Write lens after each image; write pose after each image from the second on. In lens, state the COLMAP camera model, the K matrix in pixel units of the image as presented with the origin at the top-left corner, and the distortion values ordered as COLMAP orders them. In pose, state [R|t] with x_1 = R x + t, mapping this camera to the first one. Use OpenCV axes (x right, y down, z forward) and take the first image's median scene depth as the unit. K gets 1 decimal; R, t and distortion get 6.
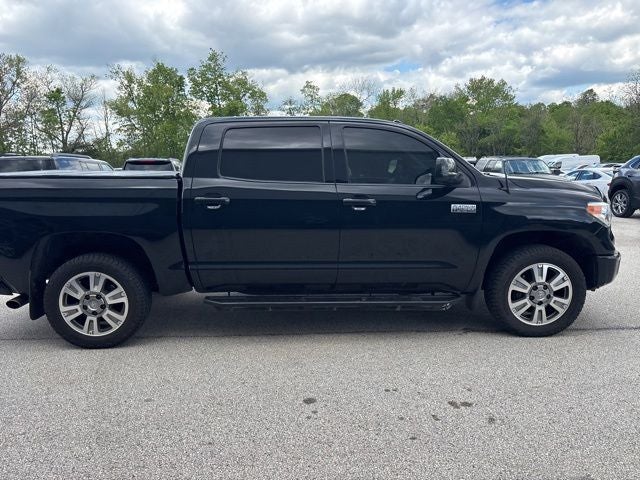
lens RADIAL K [[485.2, 0, 320.0], [0, 485.2, 240.0], [0, 0, 1]] dist [0.054510, -0.047954]
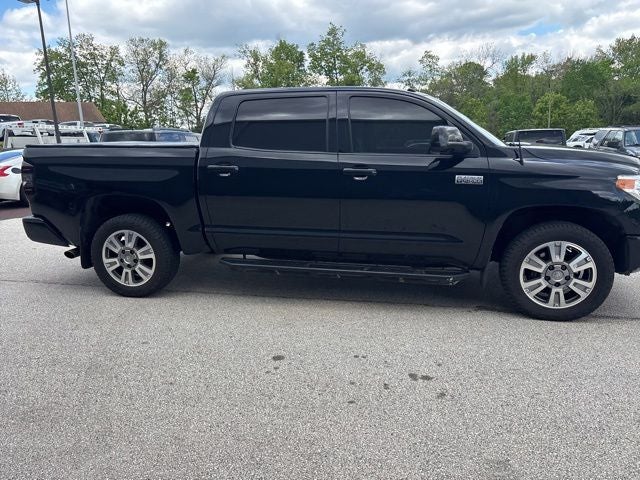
lens RADIAL K [[483.2, 0, 319.8], [0, 483.2, 229.5], [0, 0, 1]] dist [0.060554, -0.057683]
pose [[0.970788, 0.041888, -0.236255, 0.228425], [-0.034137, 0.998739, 0.036805, 0.006908], [0.237499, -0.027664, 0.970994, 0.005443]]
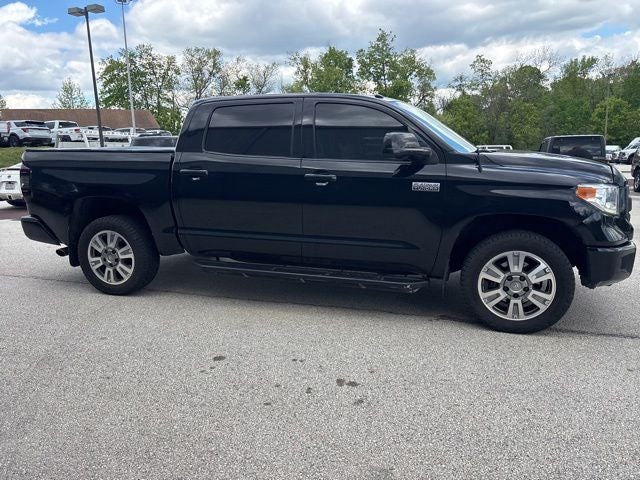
lens RADIAL K [[484.3, 0, 321.9], [0, 484.3, 226.8], [0, 0, 1]] dist [0.054591, -0.052007]
pose [[0.941875, 0.056923, -0.331107, 0.402622], [-0.051898, 0.998364, 0.024006, 0.000315], [0.331931, -0.005427, 0.943288, 0.043498]]
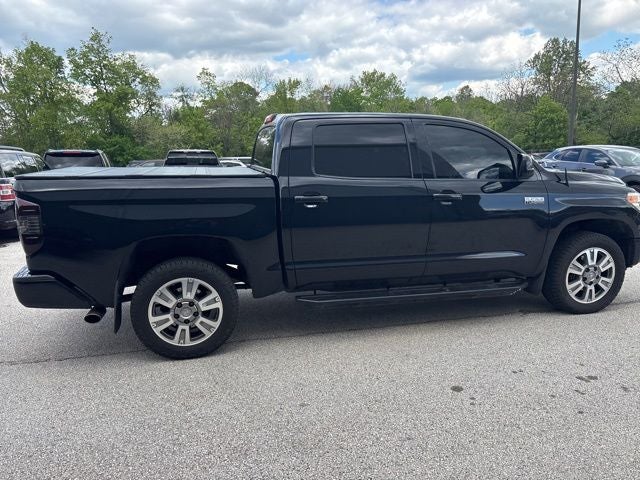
lens RADIAL K [[486.8, 0, 320.0], [0, 486.8, 240.0], [0, 0, 1]] dist [0.057165, -0.053947]
pose [[0.976290, -0.039961, 0.212748, -0.391698], [0.035849, 0.999089, 0.023153, -0.018667], [-0.213479, -0.014977, 0.976833, 0.029683]]
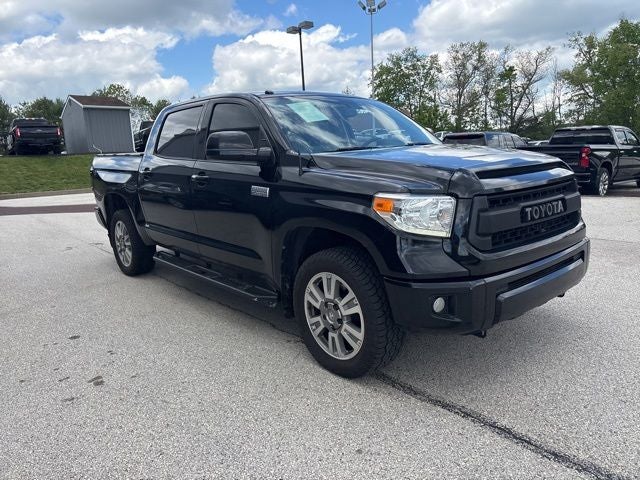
lens RADIAL K [[484.3, 0, 321.9], [0, 484.3, 226.8], [0, 0, 1]] dist [0.054591, -0.052007]
pose [[0.628941, 0.112169, -0.769318, 0.976897], [-0.091262, 0.993348, 0.070224, -0.068943], [0.772078, 0.026042, 0.634994, 0.523236]]
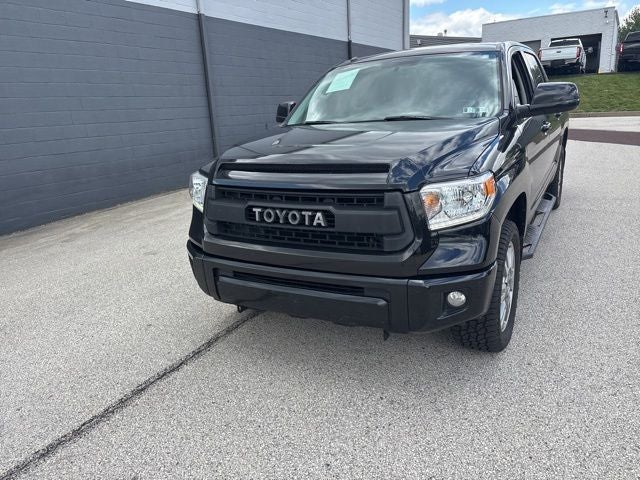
lens RADIAL K [[483.2, 0, 319.8], [0, 483.2, 229.5], [0, 0, 1]] dist [0.060554, -0.057683]
pose [[-0.497813, 0.276395, -0.822063, 1.132207], [-0.071790, 0.931474, 0.356654, -0.282580], [0.864308, 0.236563, -0.443858, 1.530832]]
